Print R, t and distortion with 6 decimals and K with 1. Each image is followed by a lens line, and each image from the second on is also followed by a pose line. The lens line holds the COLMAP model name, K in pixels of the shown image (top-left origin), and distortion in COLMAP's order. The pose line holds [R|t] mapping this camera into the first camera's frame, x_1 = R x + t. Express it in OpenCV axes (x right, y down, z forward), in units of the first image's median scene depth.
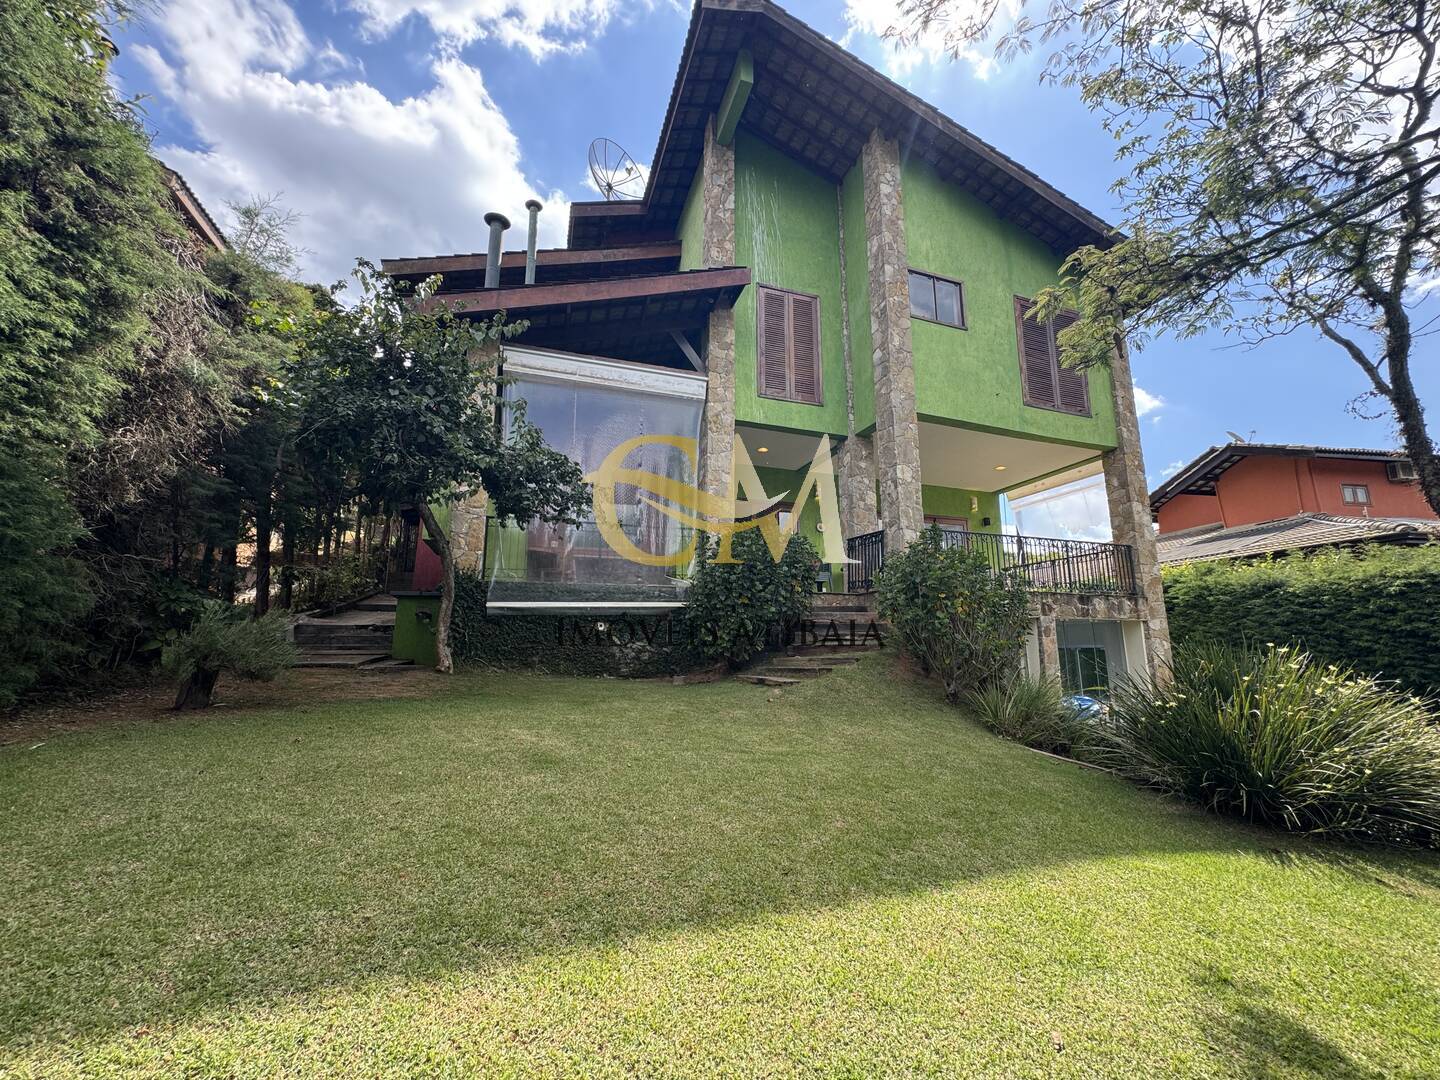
lens RADIAL K [[581.3, 0, 716.7], [0, 581.3, 538.7], [0, 0, 1]] dist [-0.003022, 0.000058]
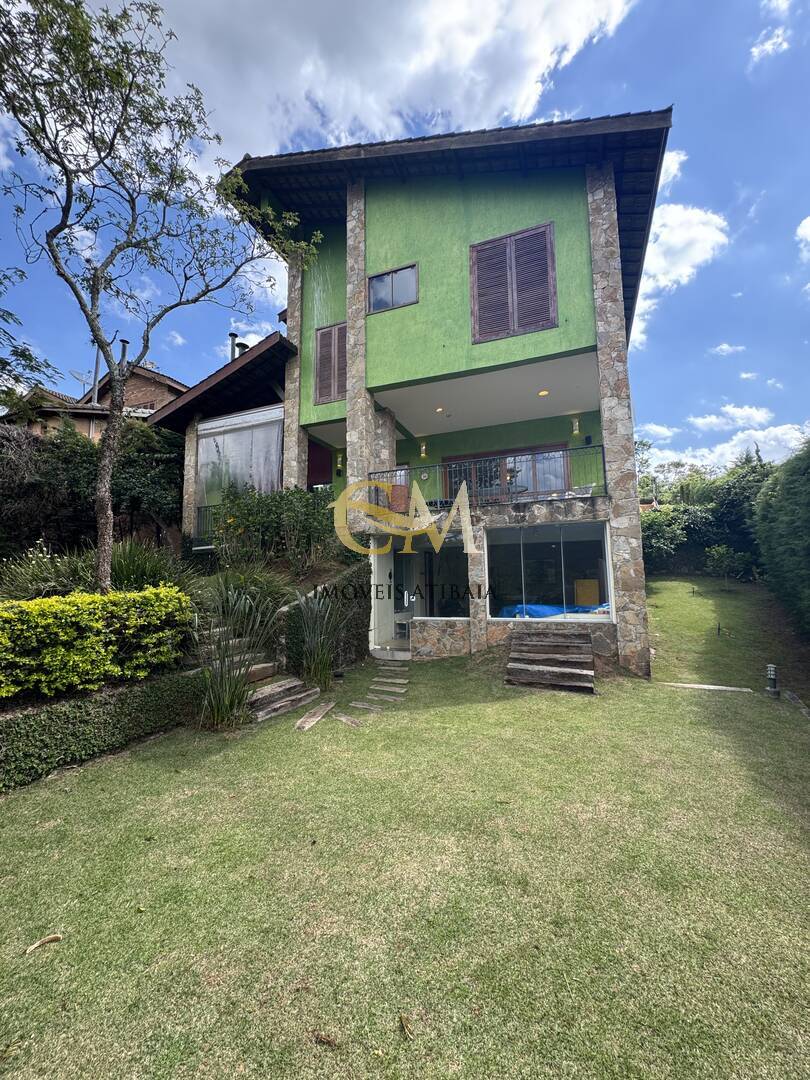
lens RADIAL K [[436.0, 0, 407.2], [0, 436.0, 540.5], [0, 0, 1]] dist [-0.003022, 0.000058]
pose [[0.755942, -0.081762, -0.649513, 0.973713], [0.139572, 0.989487, 0.037884, 0.102586], [0.639587, -0.119292, 0.759406, 0.224348]]
